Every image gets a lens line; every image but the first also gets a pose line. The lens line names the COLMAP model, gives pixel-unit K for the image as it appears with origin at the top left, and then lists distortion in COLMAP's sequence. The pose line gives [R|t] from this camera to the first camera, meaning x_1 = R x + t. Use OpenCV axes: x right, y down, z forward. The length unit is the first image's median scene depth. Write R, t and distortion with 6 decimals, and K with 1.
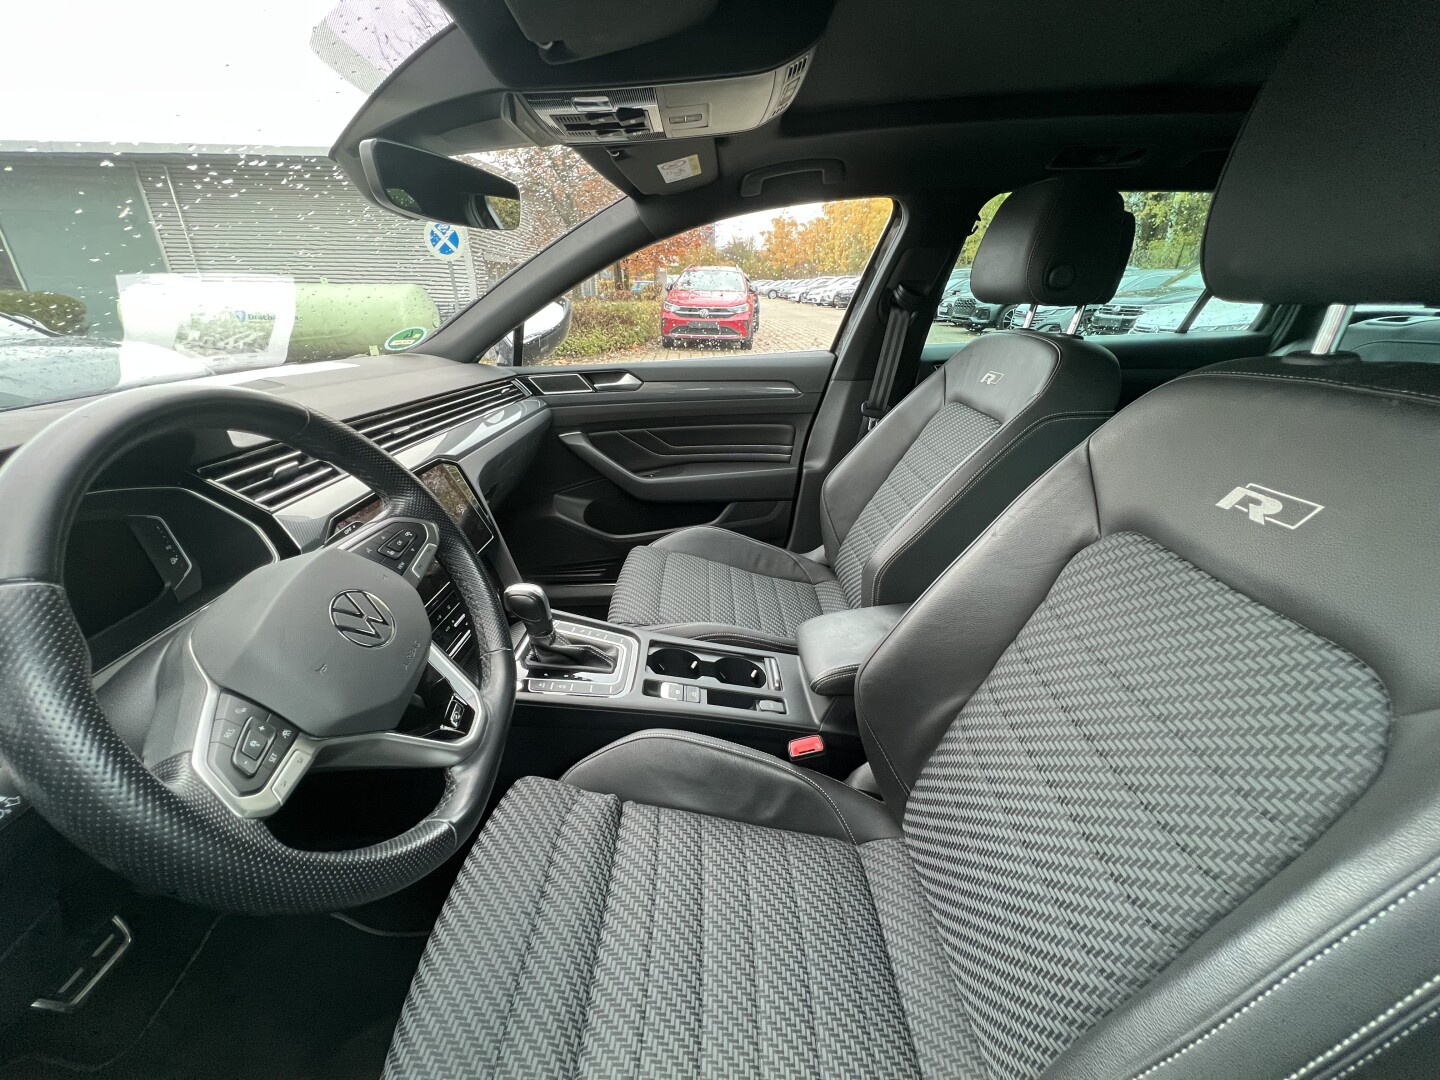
lens RADIAL K [[572.9, 0, 717.3], [0, 572.9, 539.0], [0, 0, 1]] dist [0.012196, -0.000084]
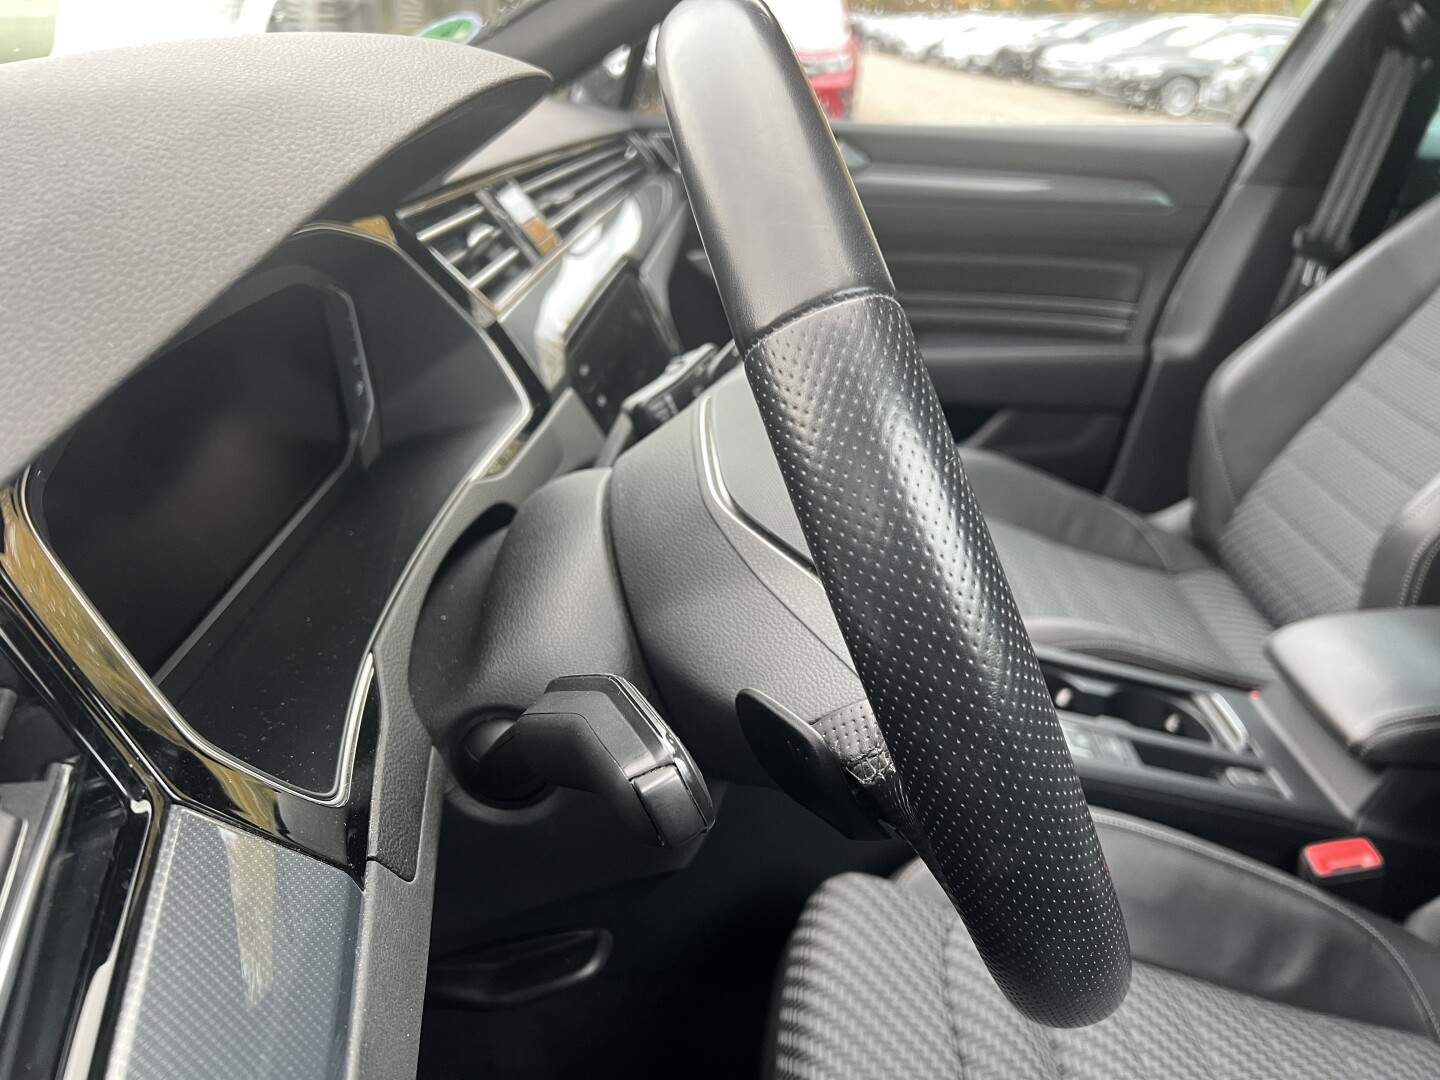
lens RADIAL K [[1087.5, 0, 718.0], [0, 1087.5, 536.6], [0, 0, 1]] dist [0.048500, -0.052109]
pose [[0.997506, 0.069028, 0.014721, -0.318300], [-0.069343, 0.997349, 0.022043, 0.063307], [-0.013161, -0.023008, 0.999649, 0.014046]]
